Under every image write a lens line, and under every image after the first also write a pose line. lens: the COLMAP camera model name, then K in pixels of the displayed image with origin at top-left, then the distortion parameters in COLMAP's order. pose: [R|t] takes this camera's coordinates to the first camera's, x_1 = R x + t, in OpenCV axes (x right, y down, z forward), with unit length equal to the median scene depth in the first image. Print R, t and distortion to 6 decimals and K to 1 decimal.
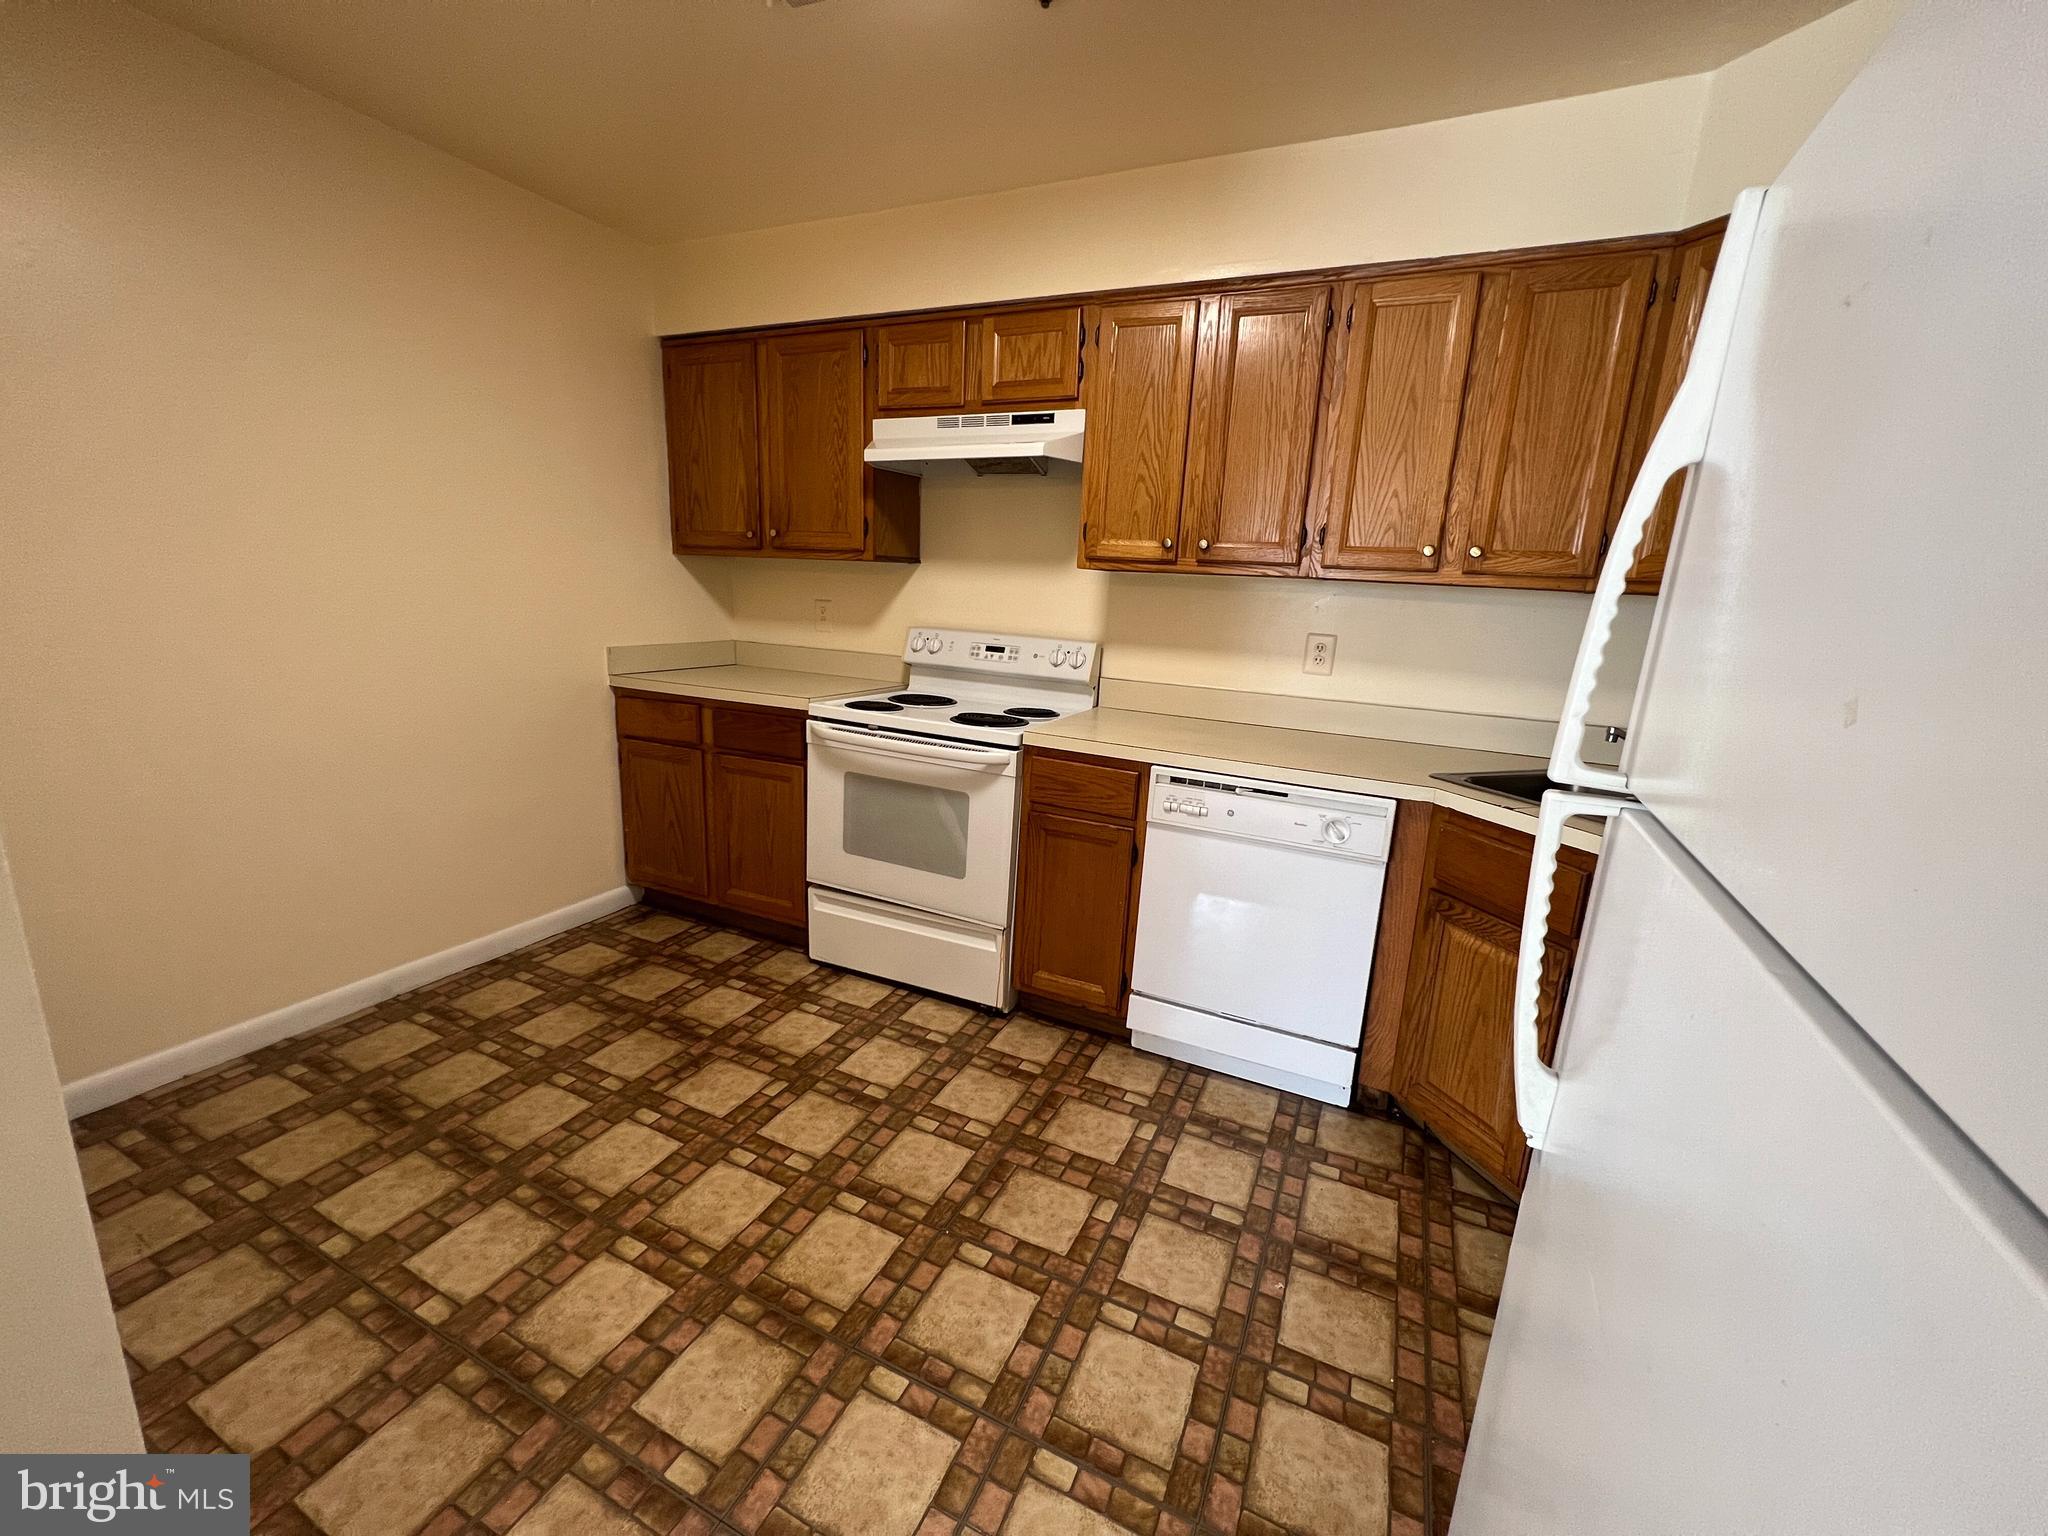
lens RADIAL K [[819.2, 0, 1022.9], [0, 819.2, 769.8], [0, 0, 1]] dist [-0.002066, -0.000412]
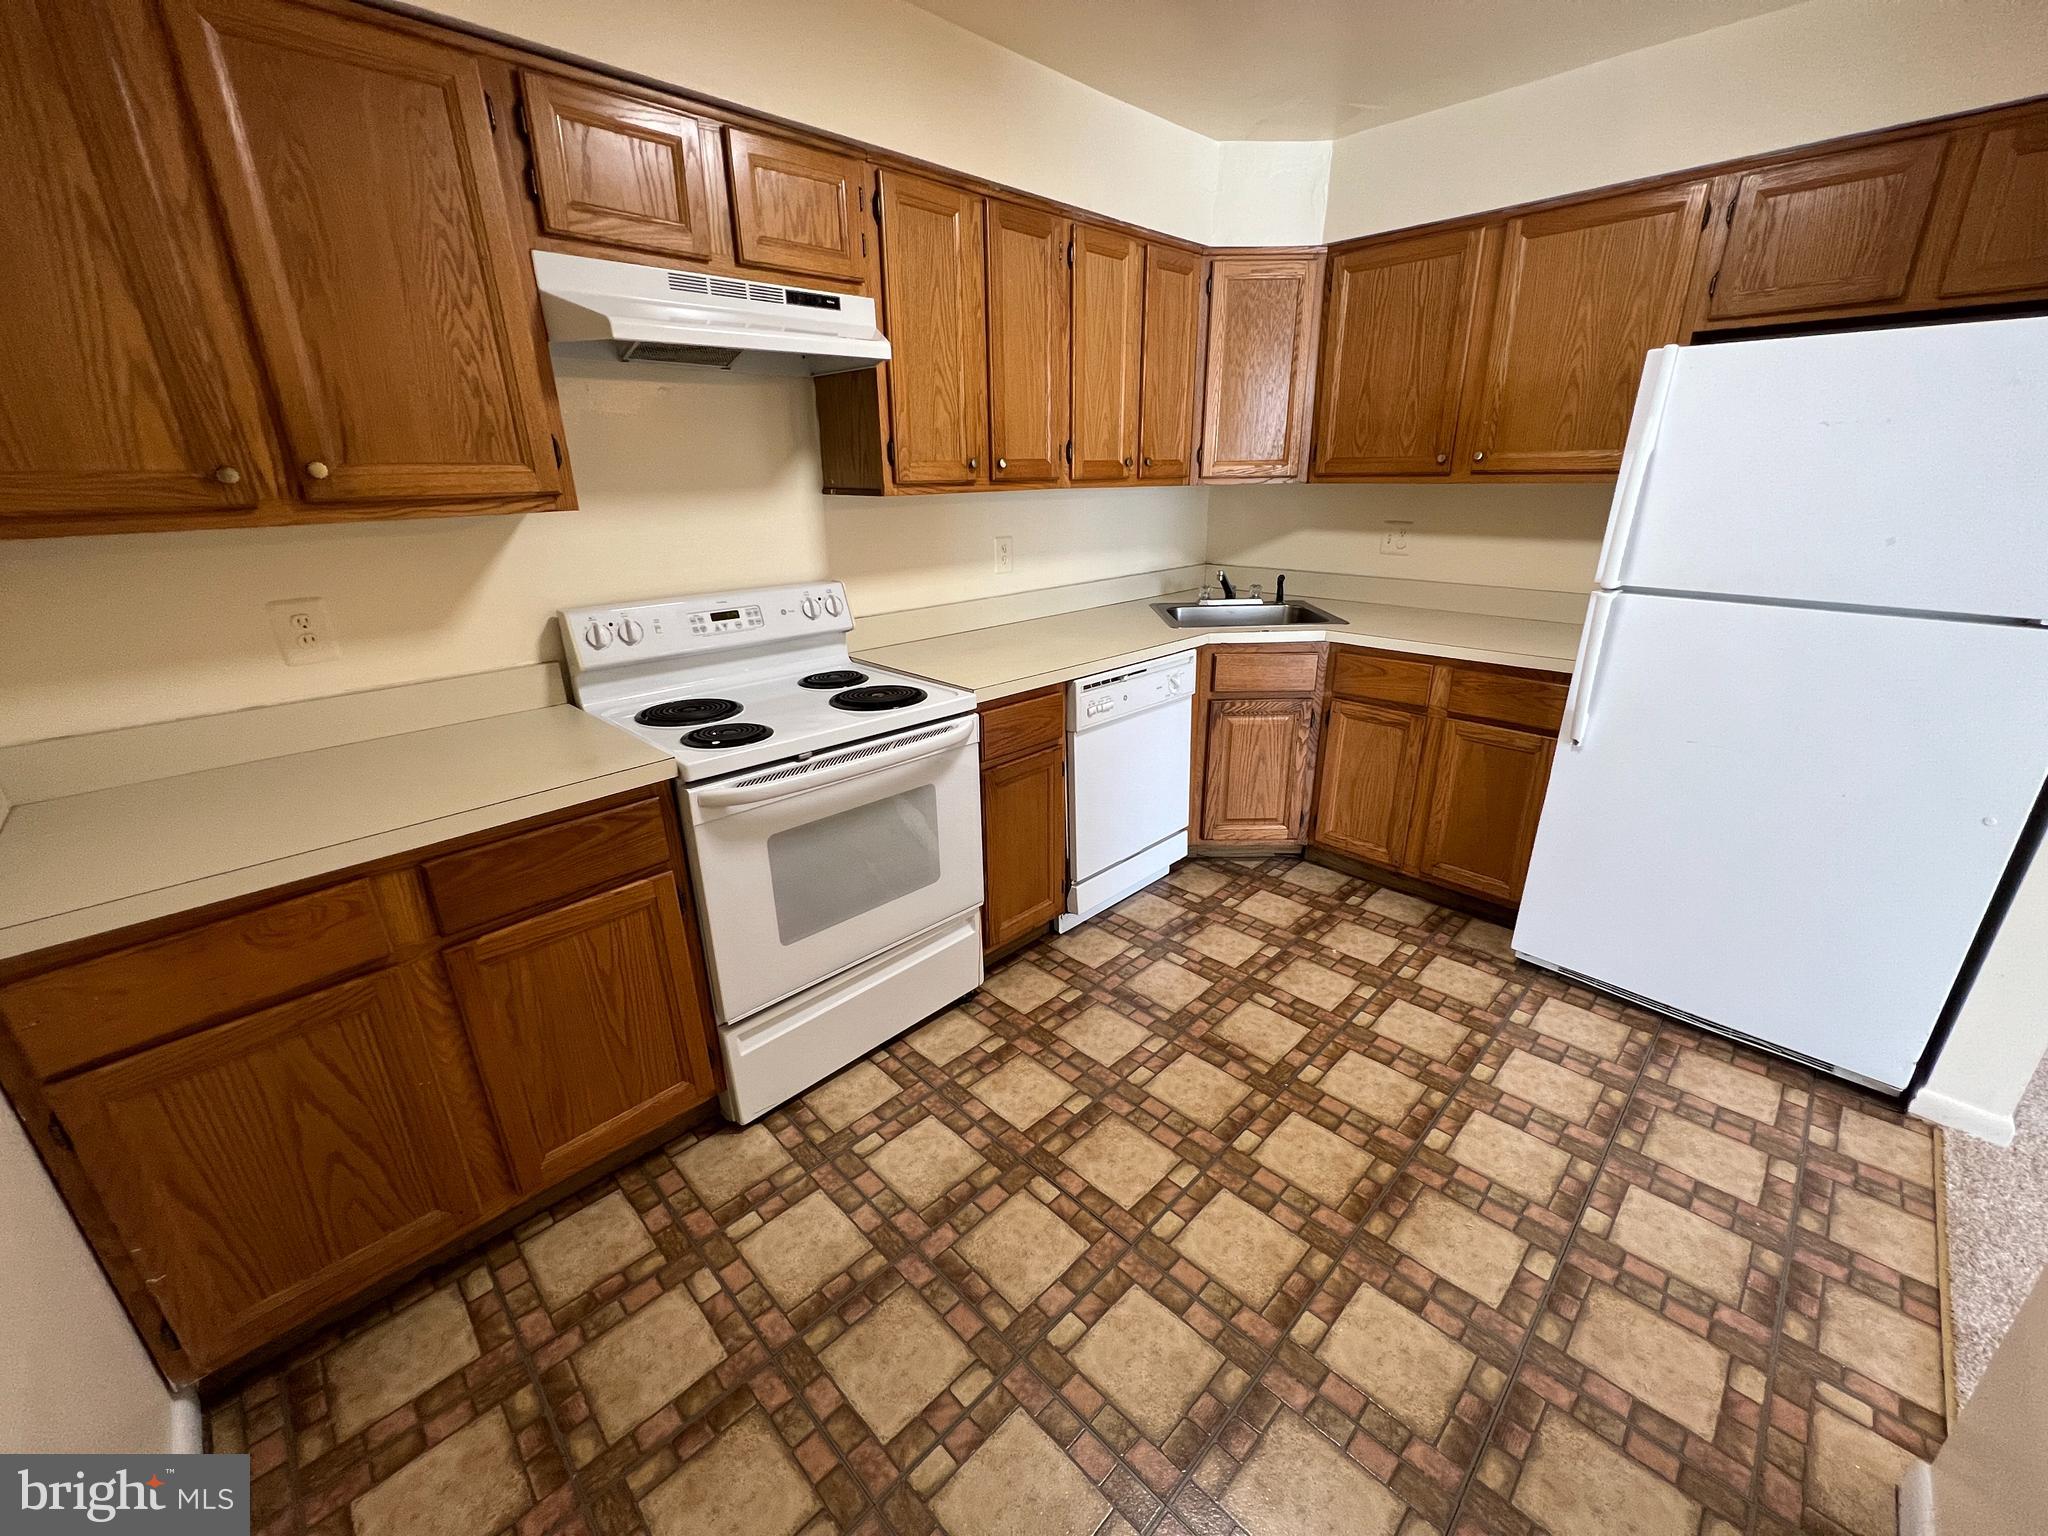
lens RADIAL K [[819.2, 0, 1022.9], [0, 819.2, 769.8], [0, 0, 1]] dist [-0.002066, -0.000412]
pose [[0.343127, -0.375634, 0.860908, -0.790129], [0.236683, 0.921555, 0.307763, -0.231345], [-0.908980, 0.098160, 0.405117, 0.601844]]
